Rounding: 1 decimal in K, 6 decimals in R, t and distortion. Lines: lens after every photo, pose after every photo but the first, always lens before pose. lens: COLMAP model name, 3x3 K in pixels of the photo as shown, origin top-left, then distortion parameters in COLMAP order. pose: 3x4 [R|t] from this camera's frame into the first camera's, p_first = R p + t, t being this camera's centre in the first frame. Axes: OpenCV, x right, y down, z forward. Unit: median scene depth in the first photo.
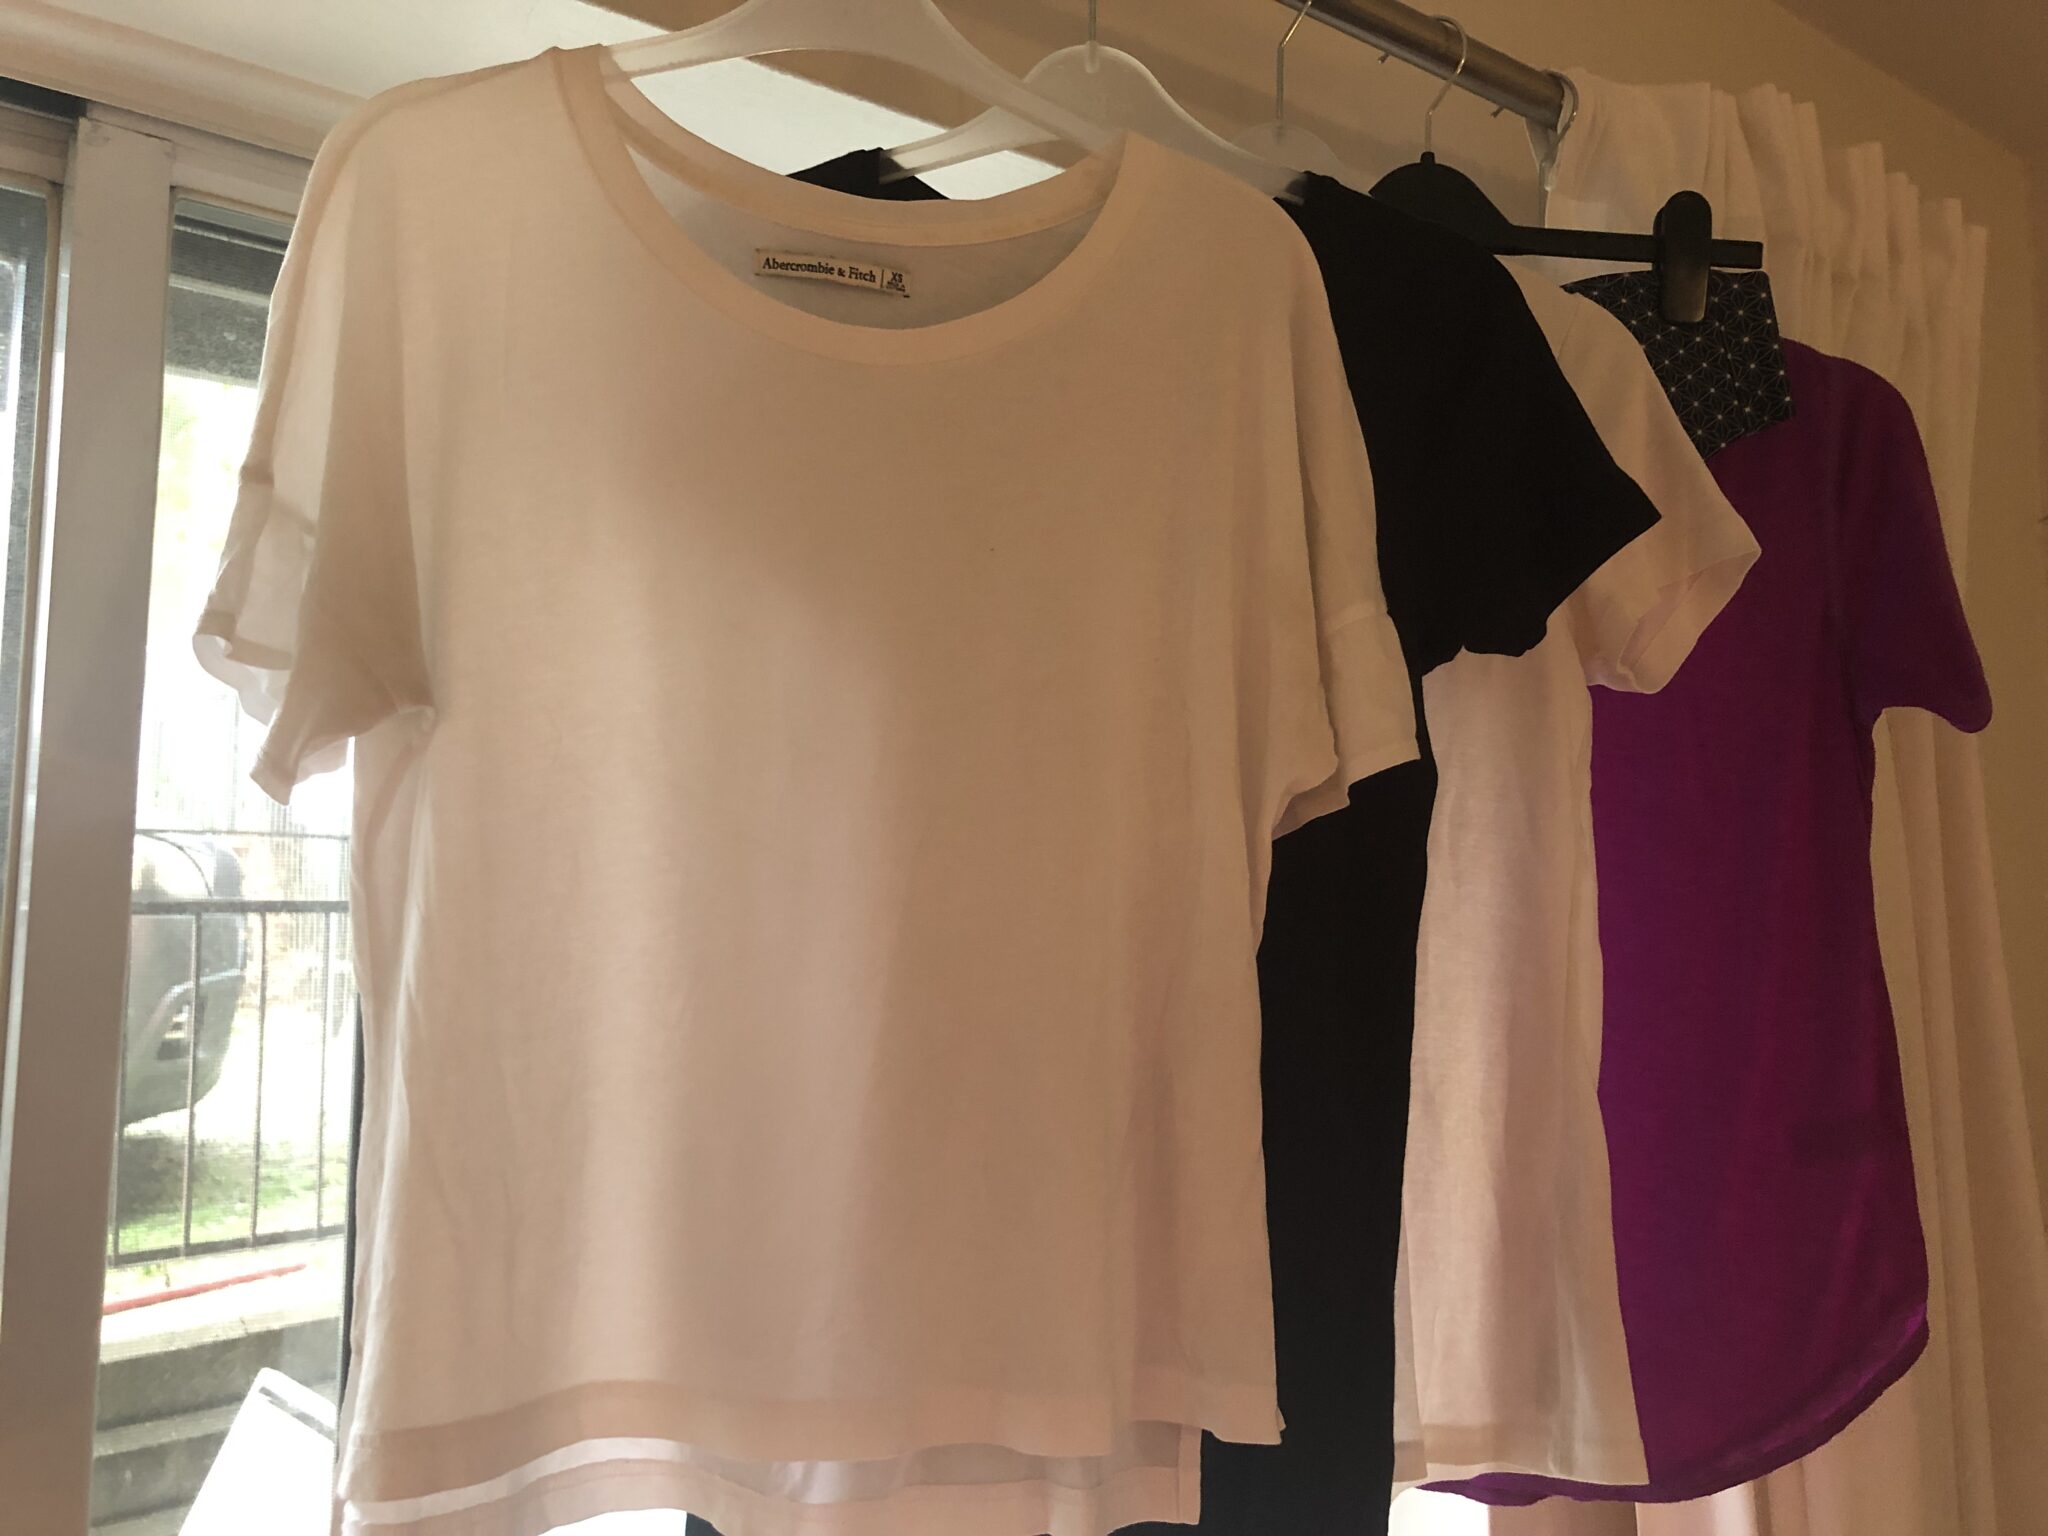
lens RADIAL K [[1592.9, 0, 963.4], [0, 1592.9, 780.5], [0, 0, 1]] dist [0.014420, -0.012047]
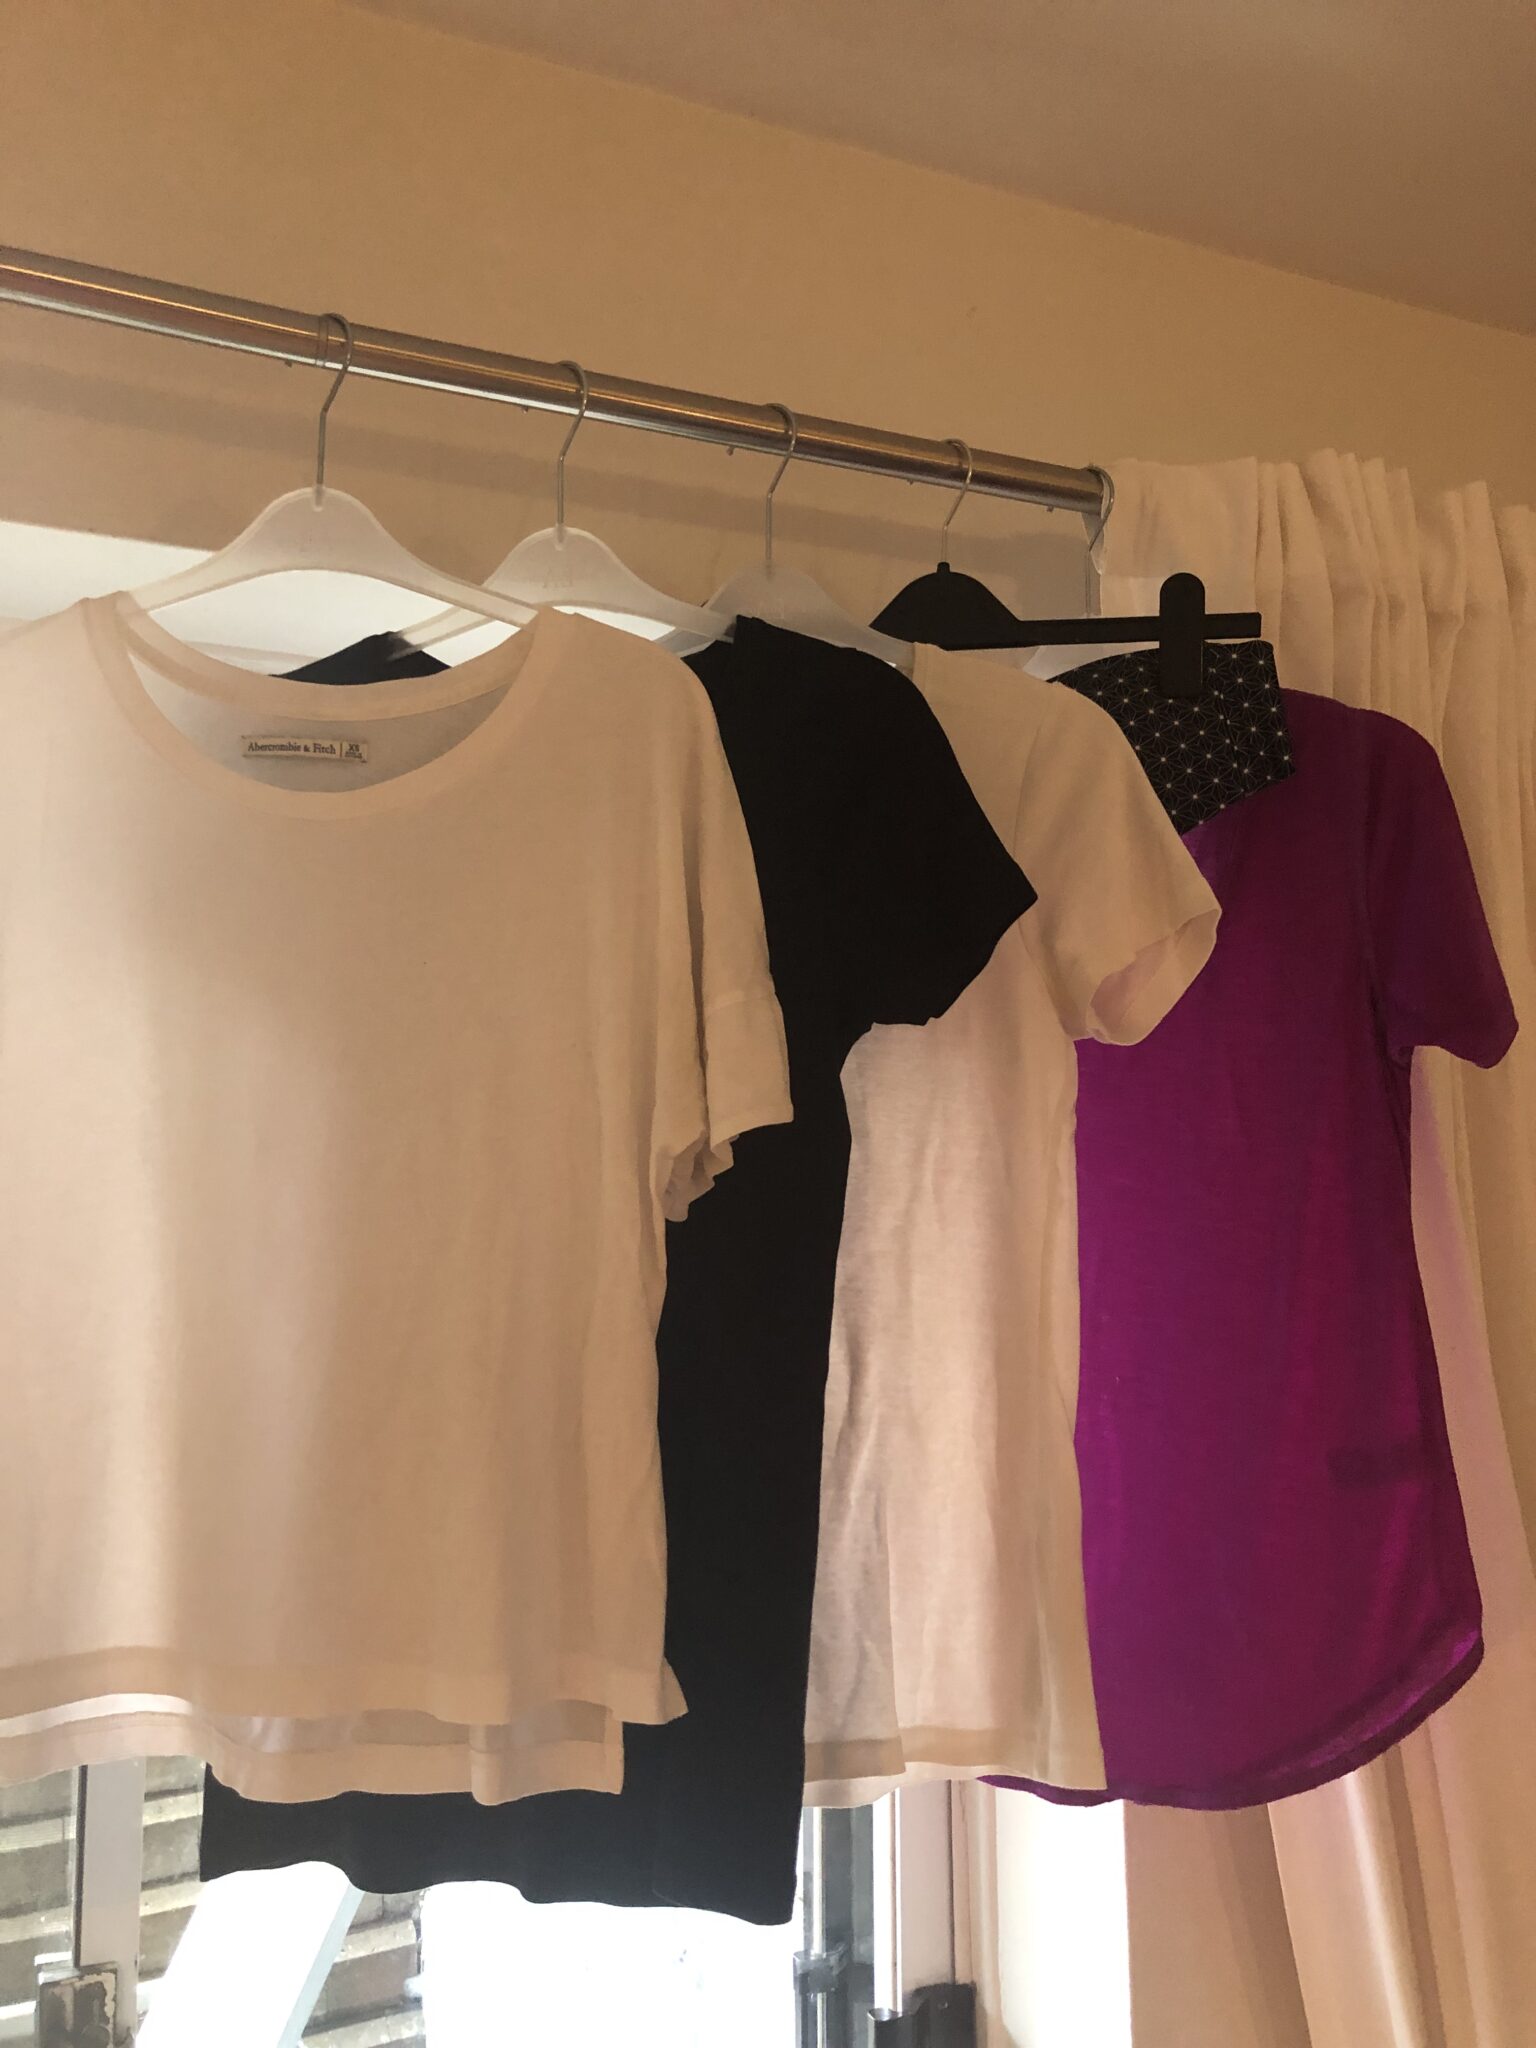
lens RADIAL K [[1592.9, 0, 750.2], [0, 1592.9, 1025.0], [0, 0, 1]] dist [0.014420, -0.012047]
pose [[0.976457, -0.044358, -0.211101, 0.442730], [0.034535, 0.998152, -0.049995, -0.024969], [0.212928, 0.041528, 0.976185, -0.113946]]
